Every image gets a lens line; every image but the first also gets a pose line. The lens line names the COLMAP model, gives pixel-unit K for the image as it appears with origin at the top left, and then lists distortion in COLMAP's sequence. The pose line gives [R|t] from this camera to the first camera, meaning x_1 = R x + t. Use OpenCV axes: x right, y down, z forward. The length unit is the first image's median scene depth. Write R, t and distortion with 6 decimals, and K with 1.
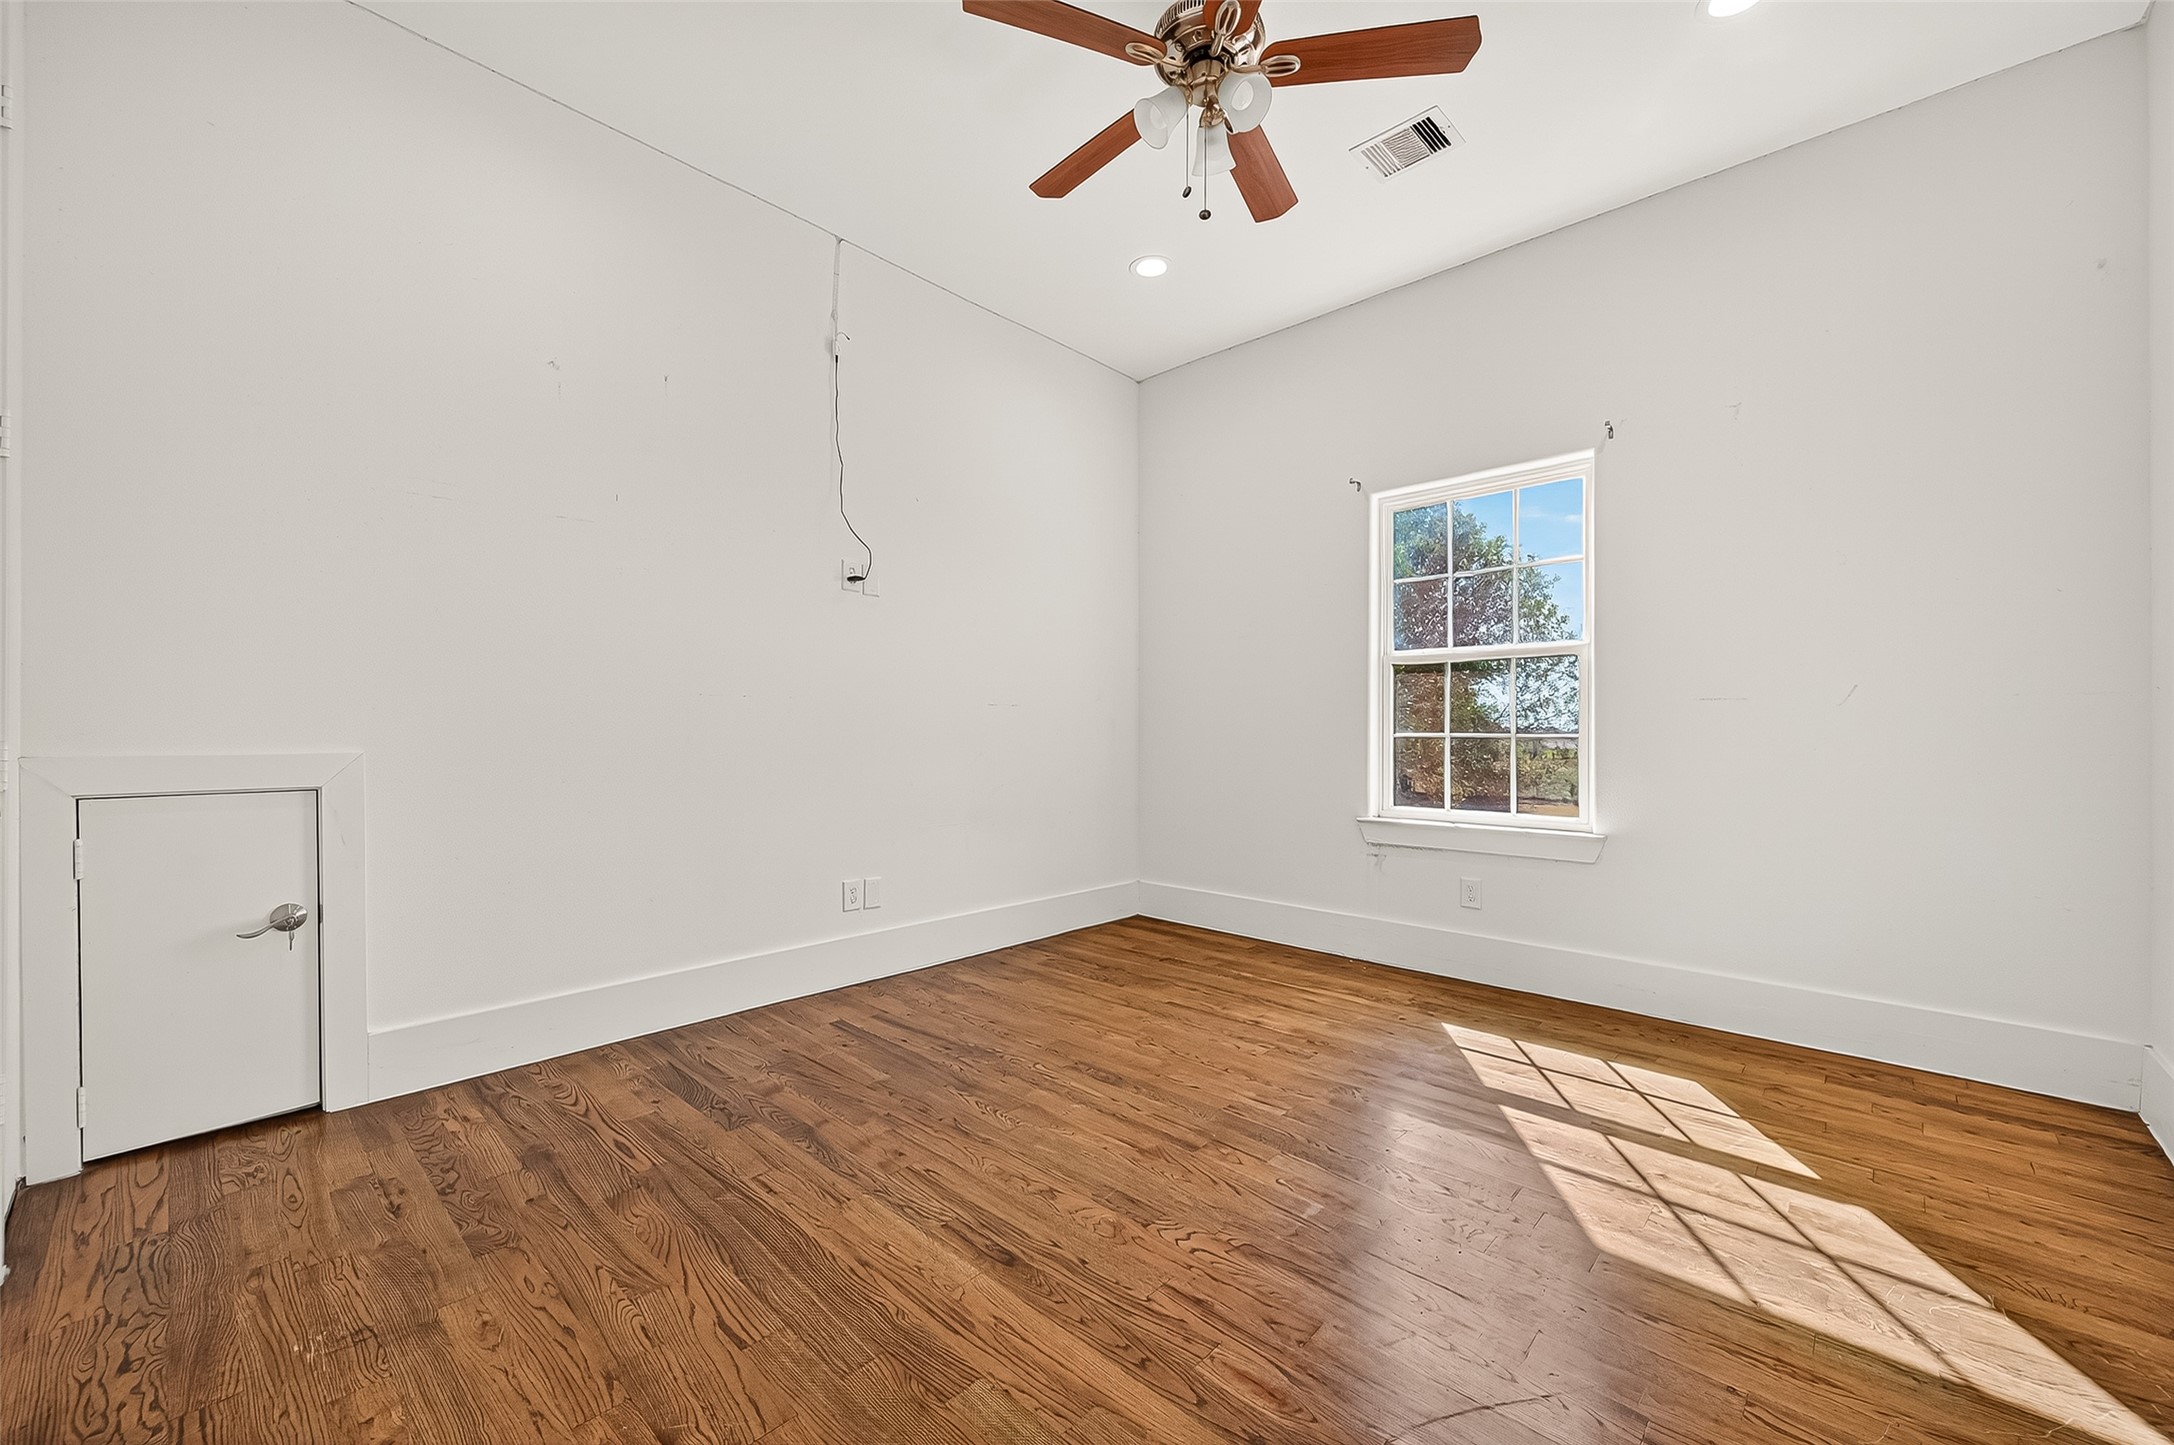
lens RADIAL K [[856.3, 0, 1091.9], [0, 856.3, 726.9], [0, 0, 1]] dist [0.007166, -0.000048]
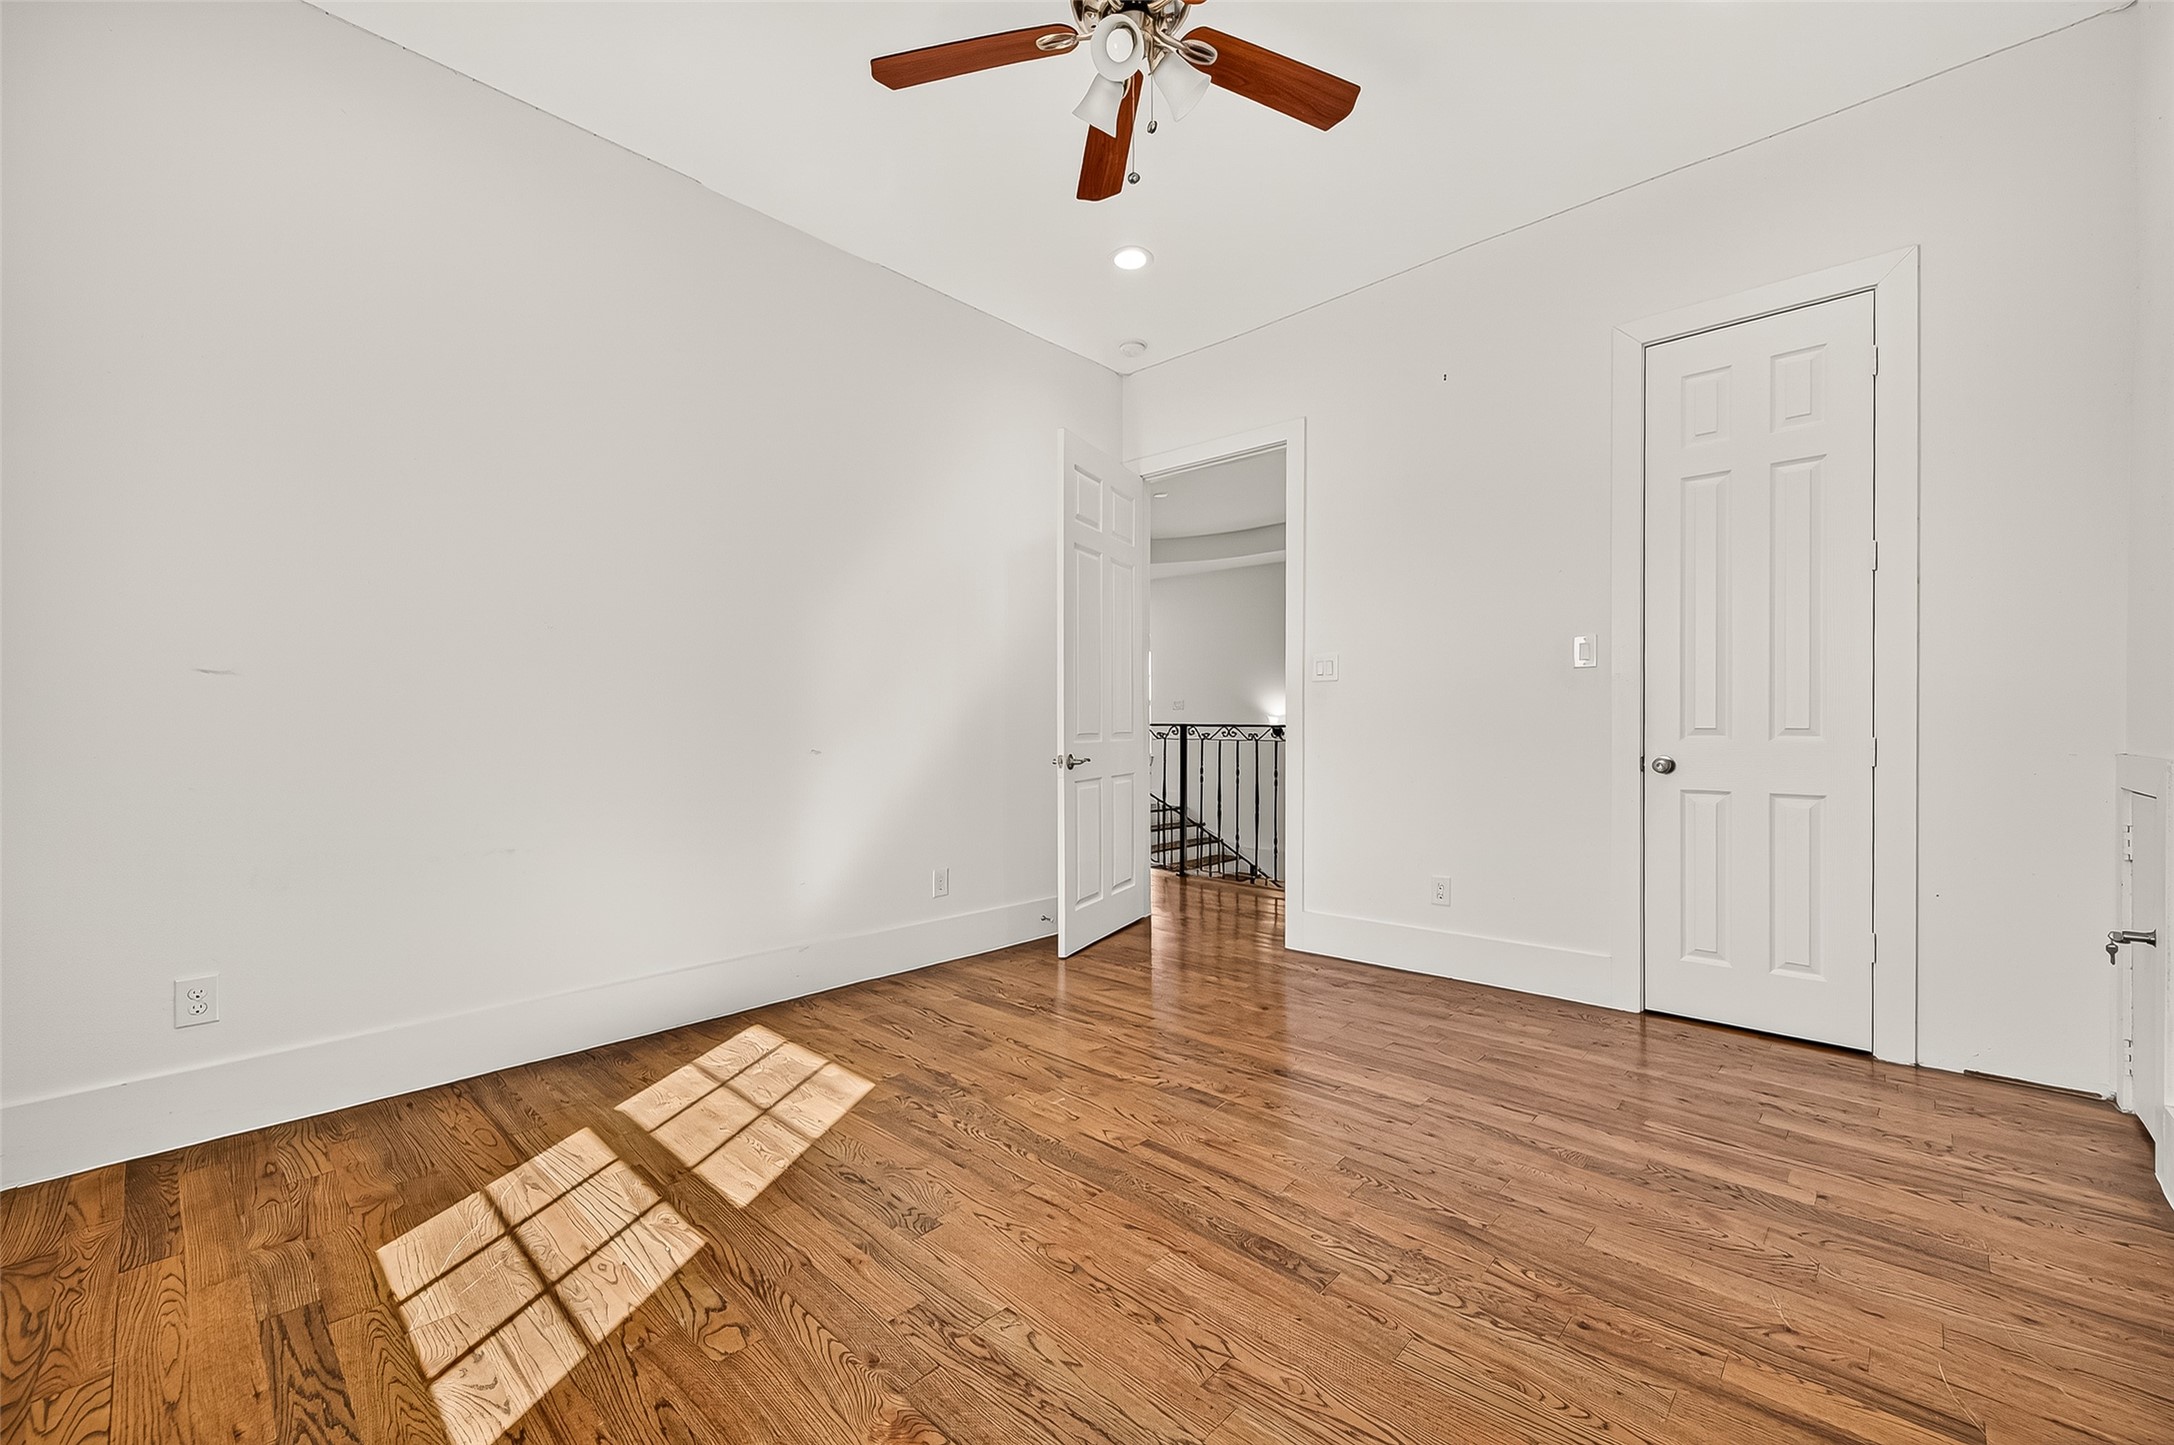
lens RADIAL K [[856.3, 0, 1091.9], [0, 856.3, 726.9], [0, 0, 1]] dist [0.007166, -0.000048]
pose [[-0.999797, -0.000610, 0.020138, 0.154325], [-0.000699, 0.999990, -0.004416, 0.010577], [-0.020135, -0.004429, -0.999787, 1.901736]]
